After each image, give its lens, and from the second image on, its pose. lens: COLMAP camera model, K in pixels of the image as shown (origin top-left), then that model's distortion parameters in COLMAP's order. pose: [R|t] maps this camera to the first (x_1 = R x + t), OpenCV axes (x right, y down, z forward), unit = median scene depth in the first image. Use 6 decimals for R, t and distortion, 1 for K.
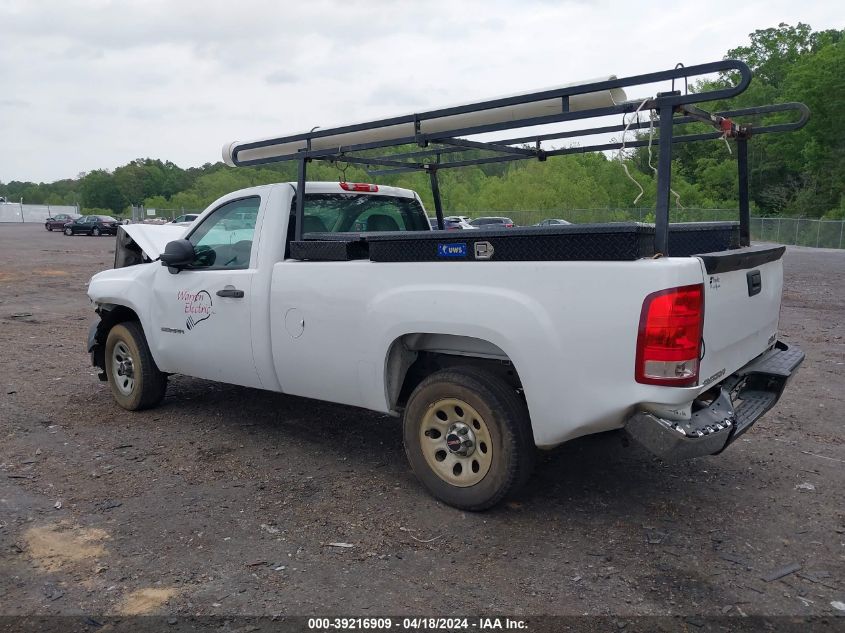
lens RADIAL K [[674.4, 0, 422.5], [0, 674.4, 316.5], [0, 0, 1]] dist [0.000419, -0.003578]
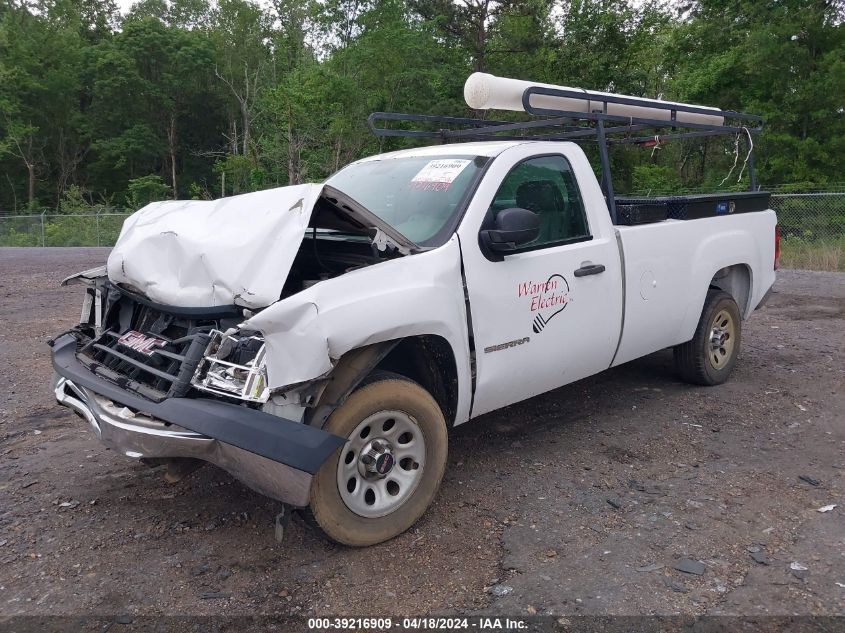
lens RADIAL K [[674.4, 0, 422.5], [0, 674.4, 316.5], [0, 0, 1]] dist [0.000419, -0.003578]
pose [[0.146475, -0.149822, 0.977803, -1.111558], [0.152857, 0.980020, 0.127263, -0.113138], [-0.977333, 0.130823, 0.166449, 1.044258]]
